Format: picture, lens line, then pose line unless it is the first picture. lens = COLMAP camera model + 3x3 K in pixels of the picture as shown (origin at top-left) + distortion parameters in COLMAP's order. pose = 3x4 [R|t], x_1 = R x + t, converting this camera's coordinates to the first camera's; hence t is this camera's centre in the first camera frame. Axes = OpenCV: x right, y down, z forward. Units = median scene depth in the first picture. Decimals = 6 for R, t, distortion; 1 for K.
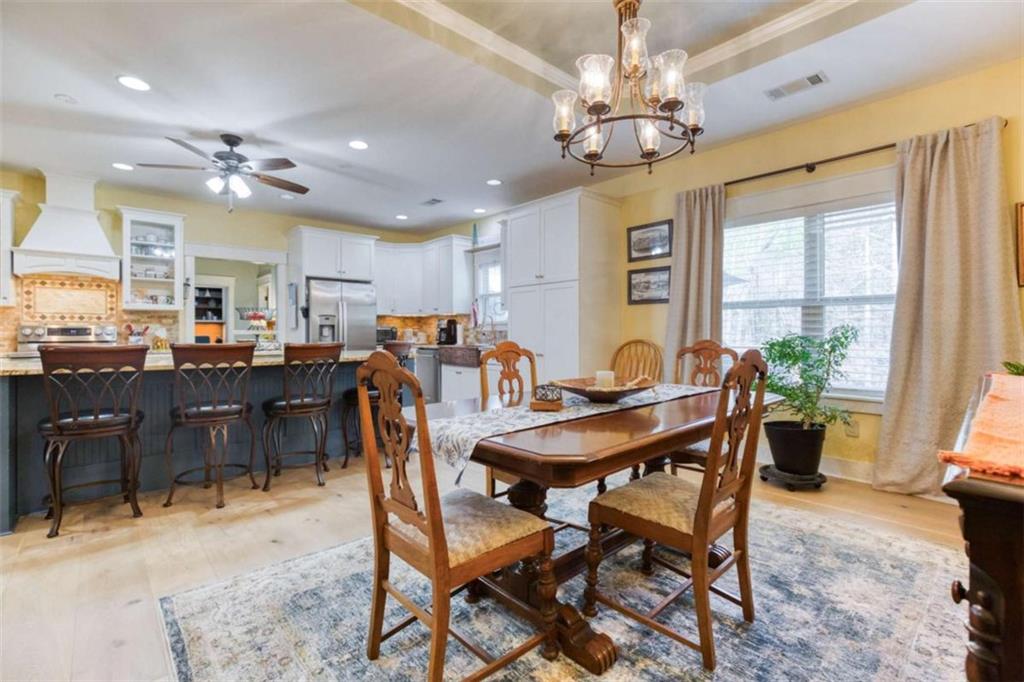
lens RADIAL K [[462.5, 0, 519.7], [0, 462.5, 333.6], [0, 0, 1]] dist [-0.004209, 0.001466]
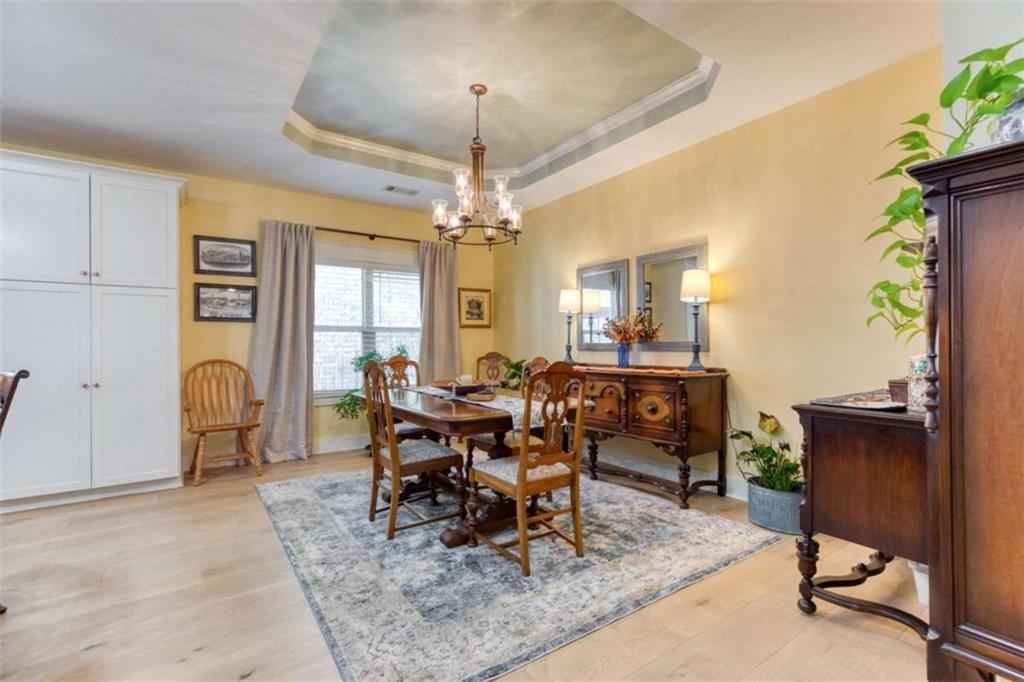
lens RADIAL K [[462.5, 0, 519.7], [0, 462.5, 333.6], [0, 0, 1]] dist [-0.004209, 0.001466]
pose [[0.134719, 0.036868, 0.990198, -0.647579], [0.018491, 0.999040, -0.039713, 0.010047], [-0.990711, 0.023660, 0.133908, 0.306104]]
